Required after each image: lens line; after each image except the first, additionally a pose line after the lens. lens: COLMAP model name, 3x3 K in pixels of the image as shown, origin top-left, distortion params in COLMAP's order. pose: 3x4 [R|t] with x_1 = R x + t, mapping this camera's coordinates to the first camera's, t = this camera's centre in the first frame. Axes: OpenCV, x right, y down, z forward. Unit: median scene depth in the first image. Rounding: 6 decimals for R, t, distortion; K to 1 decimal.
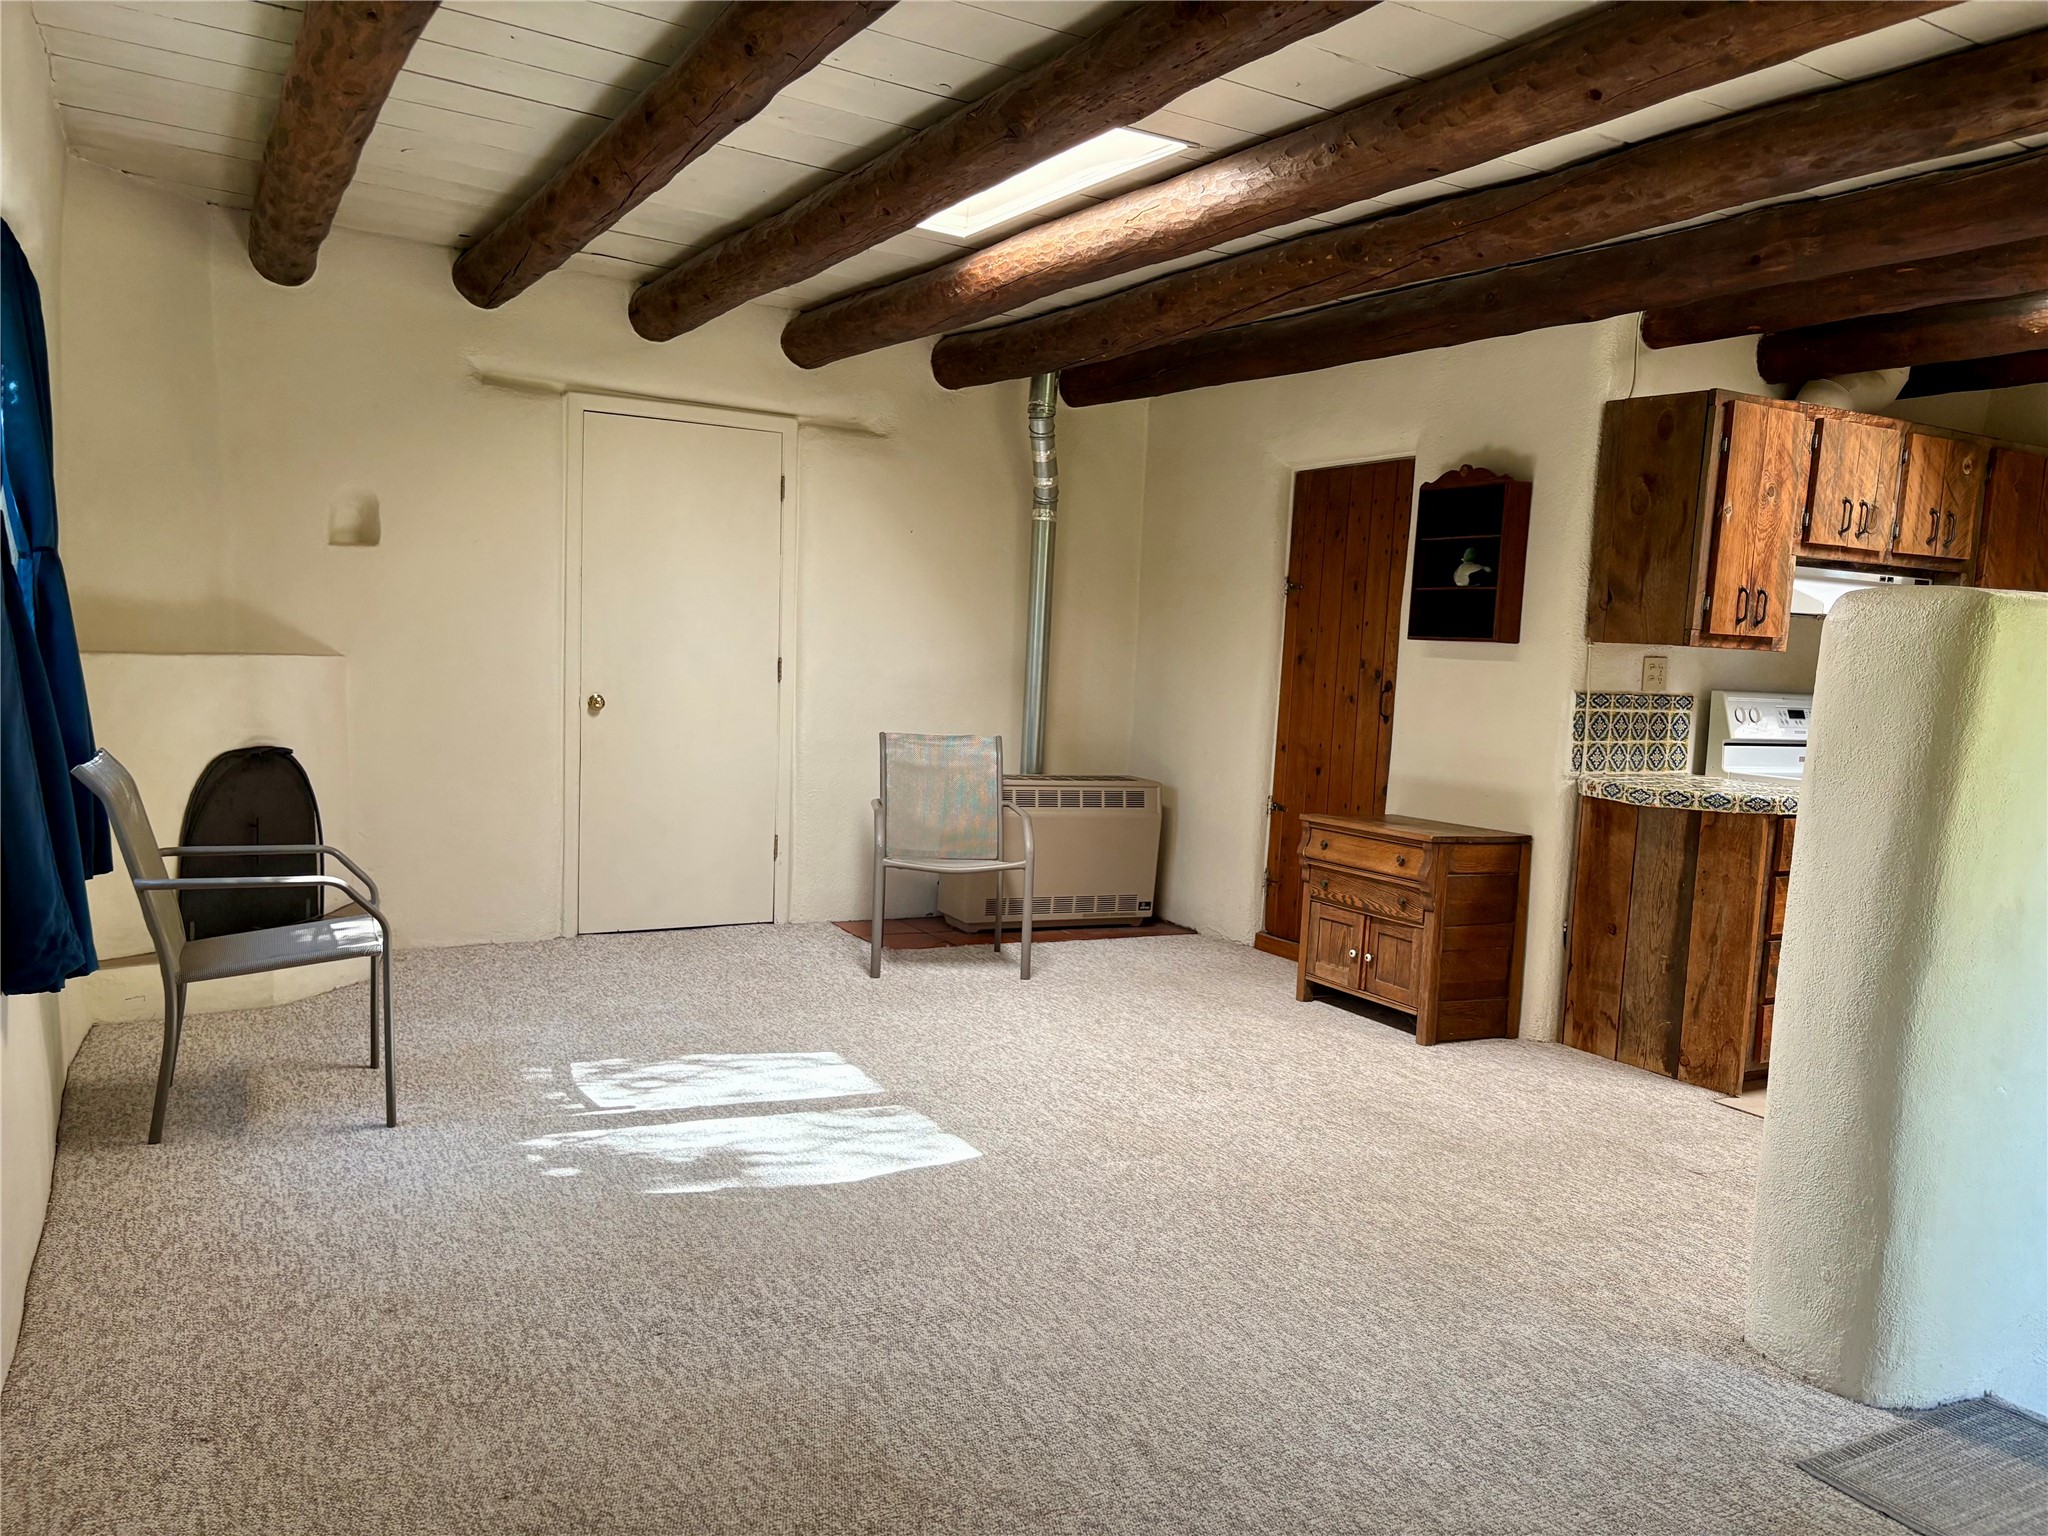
lens RADIAL K [[1612.9, 0, 1054.7], [0, 1612.9, 781.5], [0, 0, 1]] dist [0.085875, -0.110451]
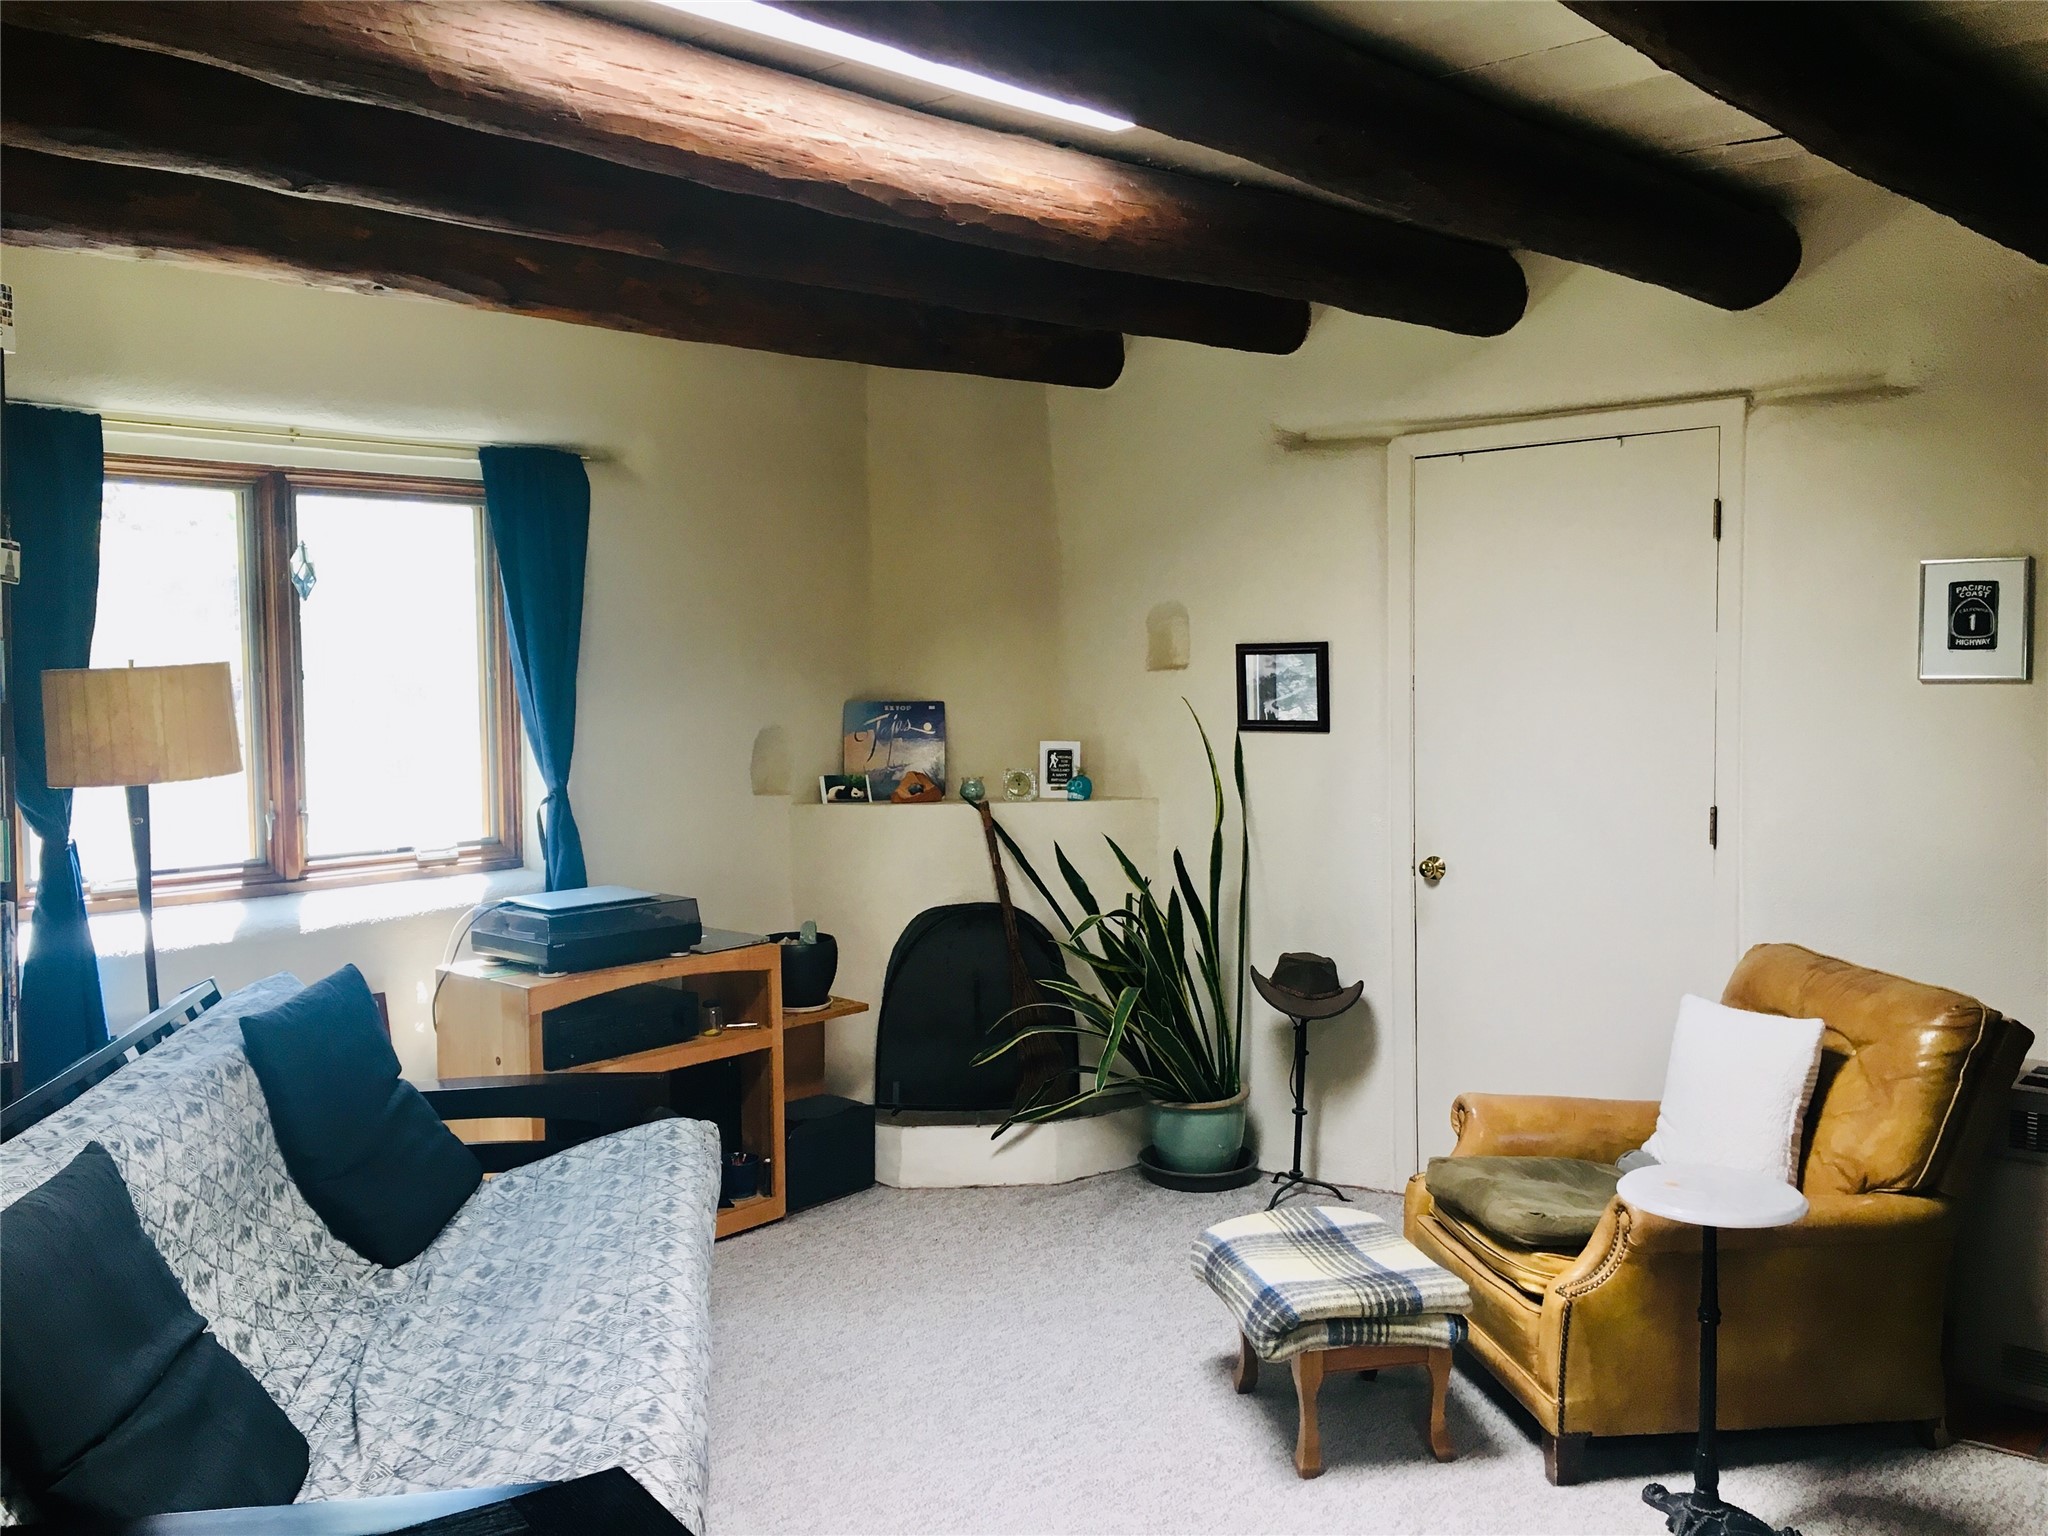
lens RADIAL K [[1750.5, 0, 1024.0], [0, 1750.5, 768.0], [0, 0, 1]] dist [0.070255, -0.094551]
pose [[0.301949, 0.018265, -0.953149, 0.427978], [-0.053573, 0.998562, 0.002164, -0.093301], [0.951818, 0.050409, 0.302493, 0.672535]]
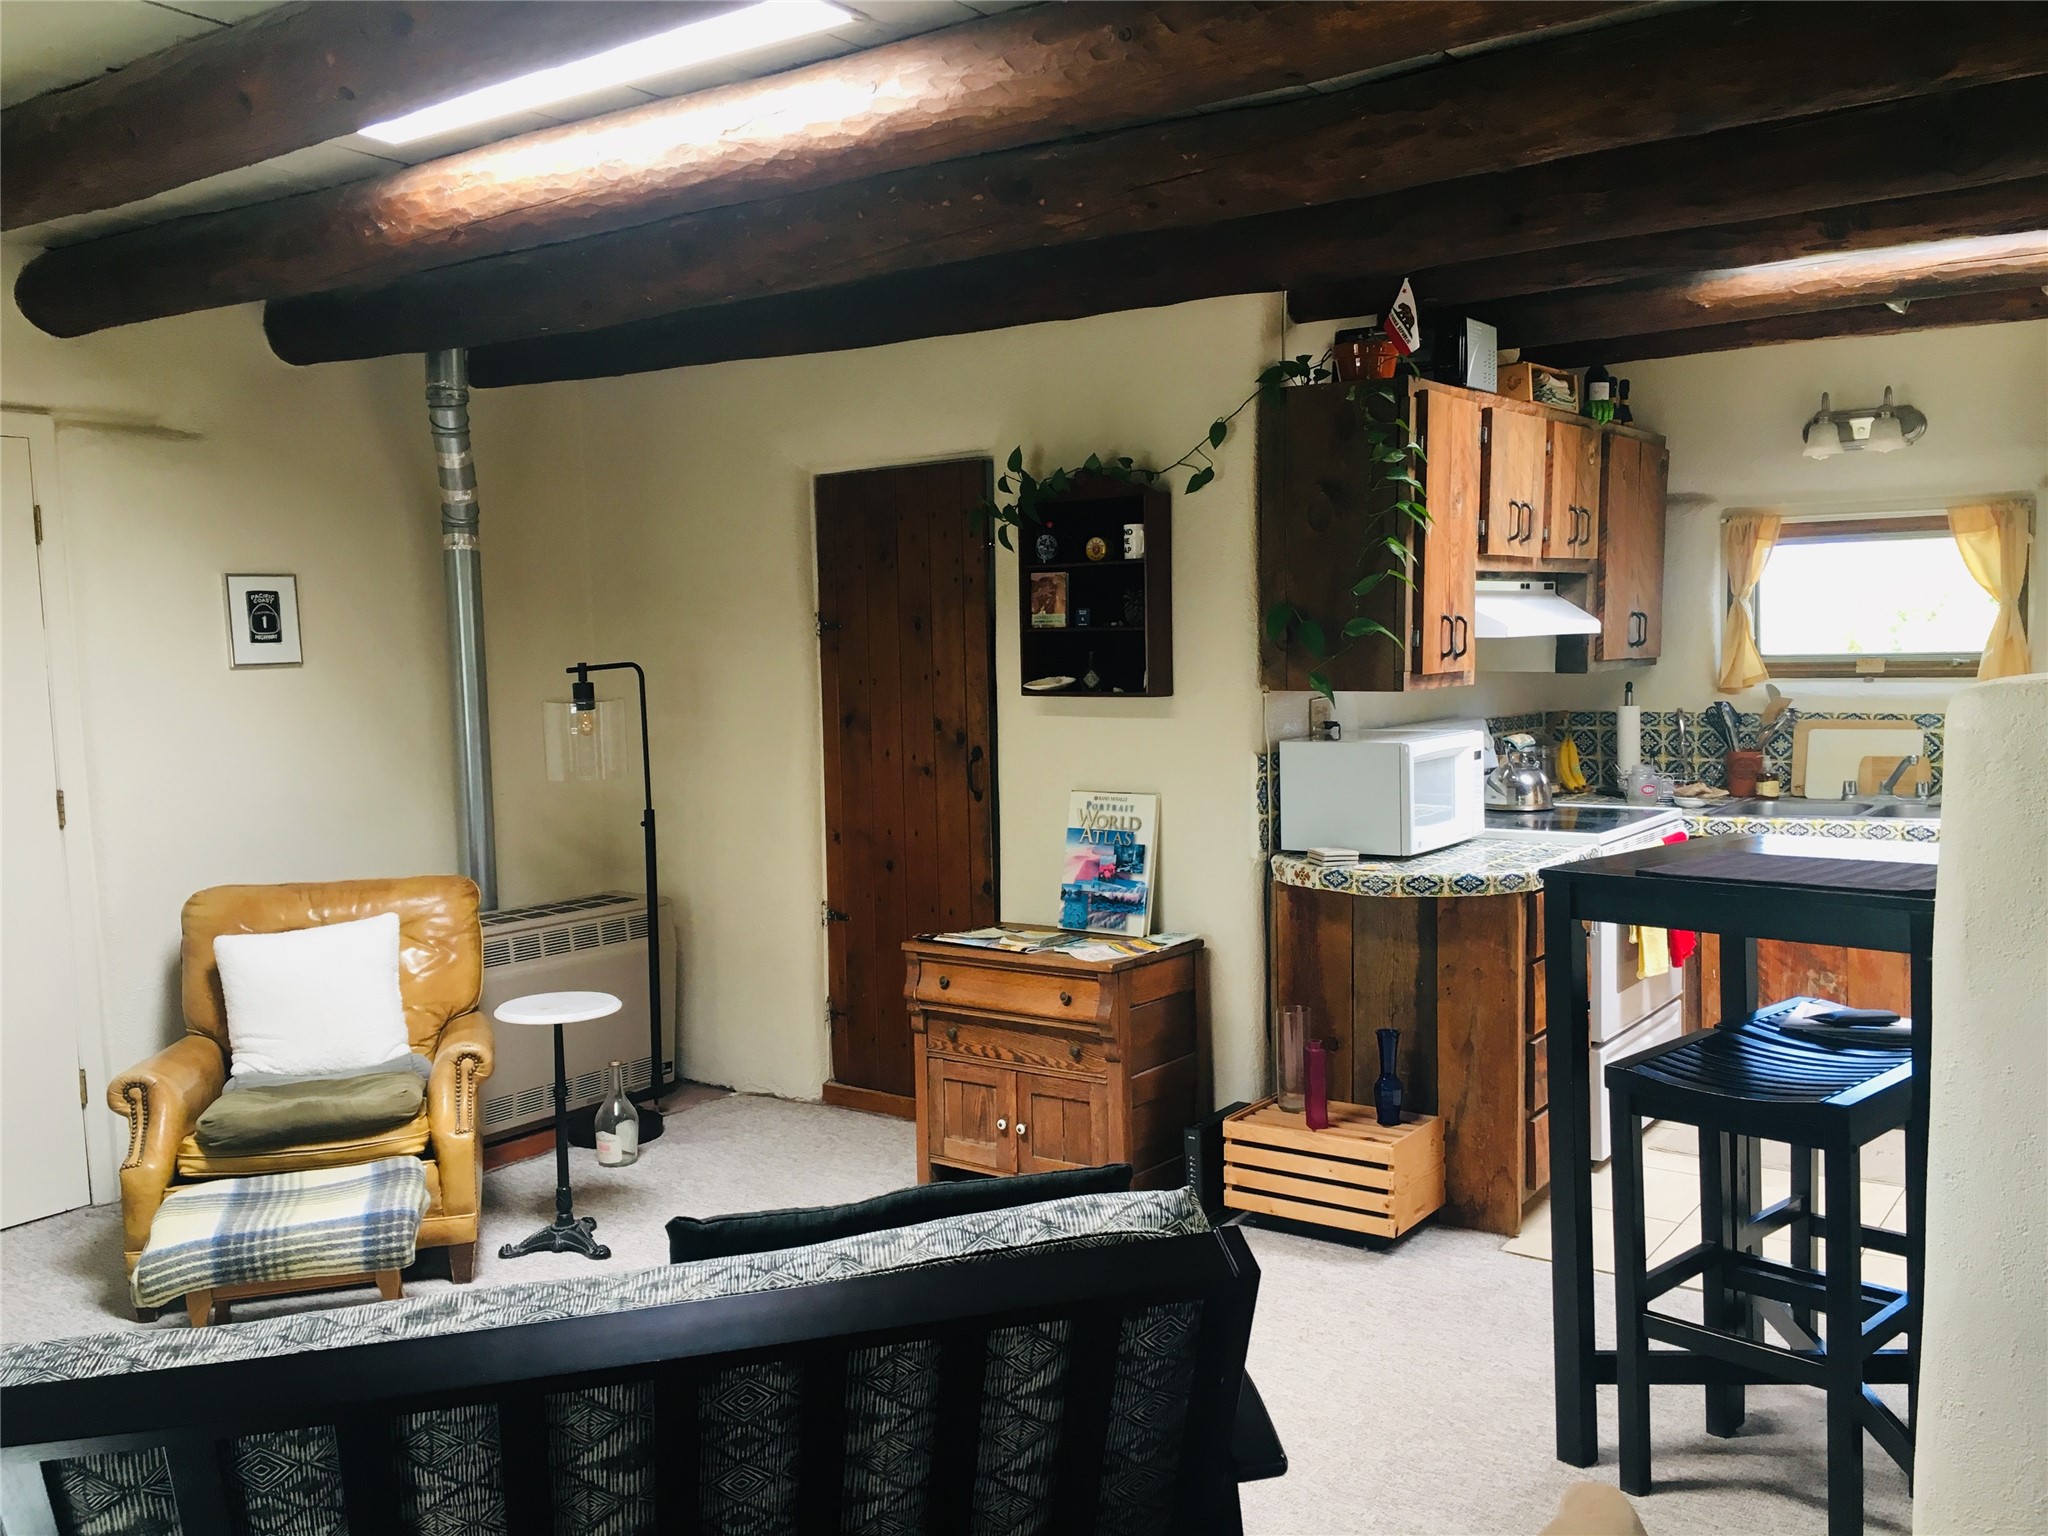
lens RADIAL K [[1750.5, 0, 1024.0], [0, 1750.5, 768.0], [0, 0, 1]] dist [0.070255, -0.094551]
pose [[0.912432, -0.099888, 0.396851, -0.122671], [0.097765, 0.994879, 0.025633, -0.079112], [-0.397379, 0.015410, 0.917525, 0.250294]]
